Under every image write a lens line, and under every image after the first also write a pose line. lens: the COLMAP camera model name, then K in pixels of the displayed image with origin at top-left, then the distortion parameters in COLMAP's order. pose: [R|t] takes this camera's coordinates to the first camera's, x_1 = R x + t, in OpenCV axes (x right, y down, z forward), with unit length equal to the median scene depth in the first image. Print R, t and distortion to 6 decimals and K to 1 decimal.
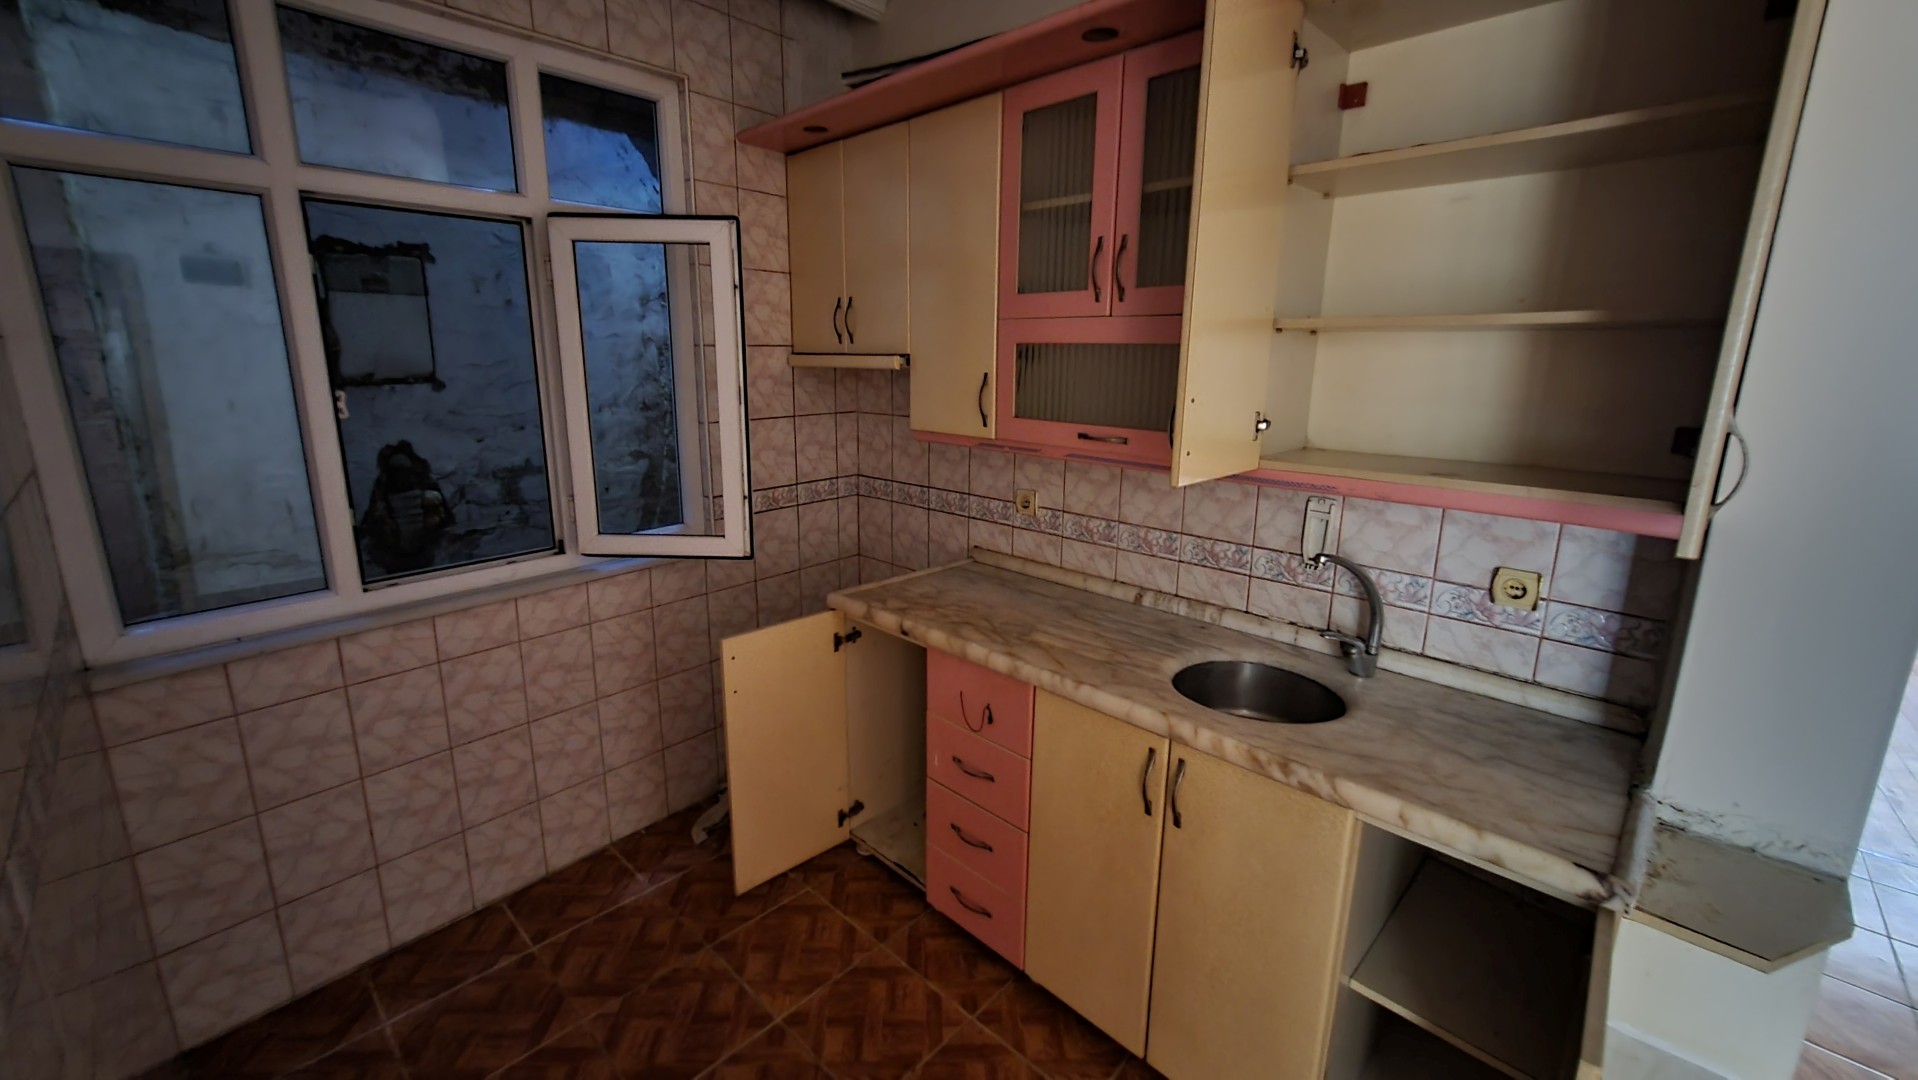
lens RADIAL K [[761.9, 0, 958.9], [0, 761.9, 527.3], [0, 0, 1]] dist [0.000856, -0.001196]
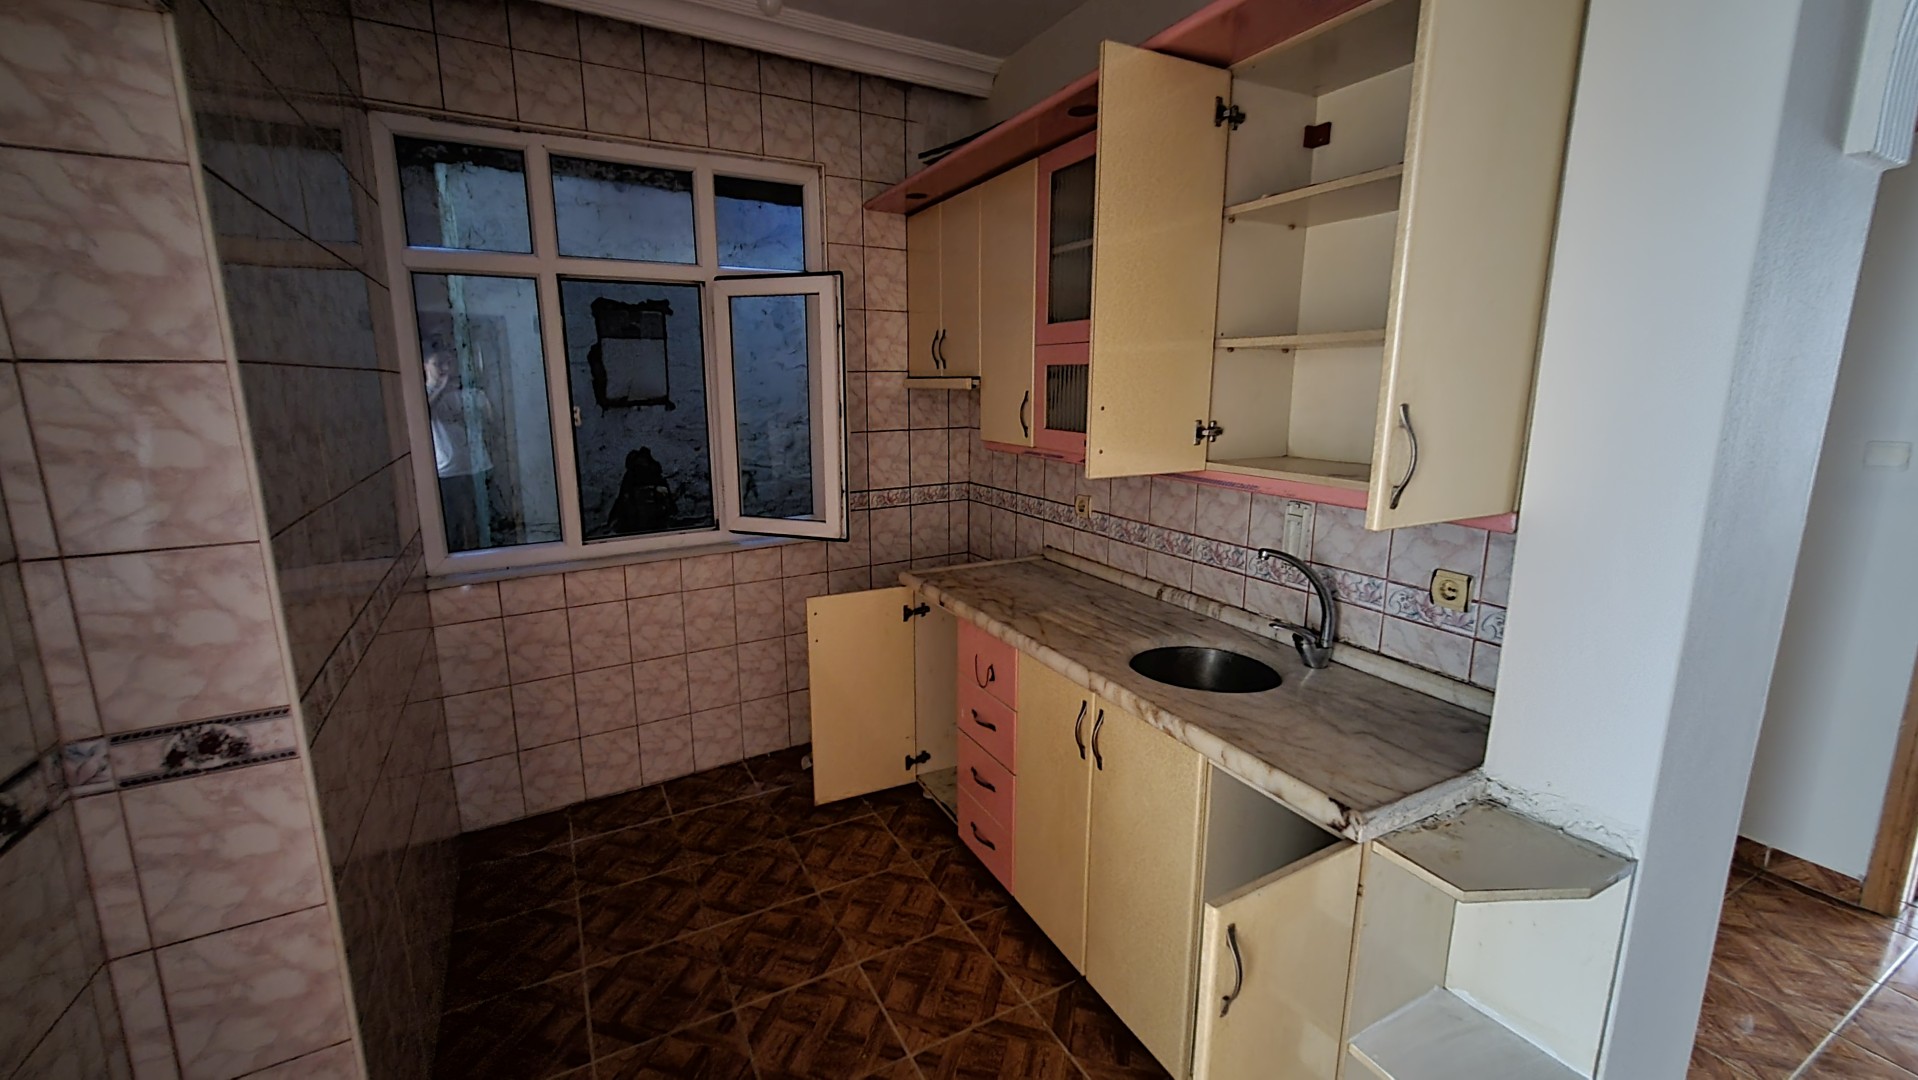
lens RADIAL K [[761.9, 0, 954.4], [0, 761.9, 536.8], [0, 0, 1]] dist [0.000856, -0.001196]
pose [[0.951013, 0.049123, -0.305225, 0.319316], [-0.056160, 0.998319, -0.014312, 0.048581], [0.304008, 0.030752, 0.952173, -0.159123]]
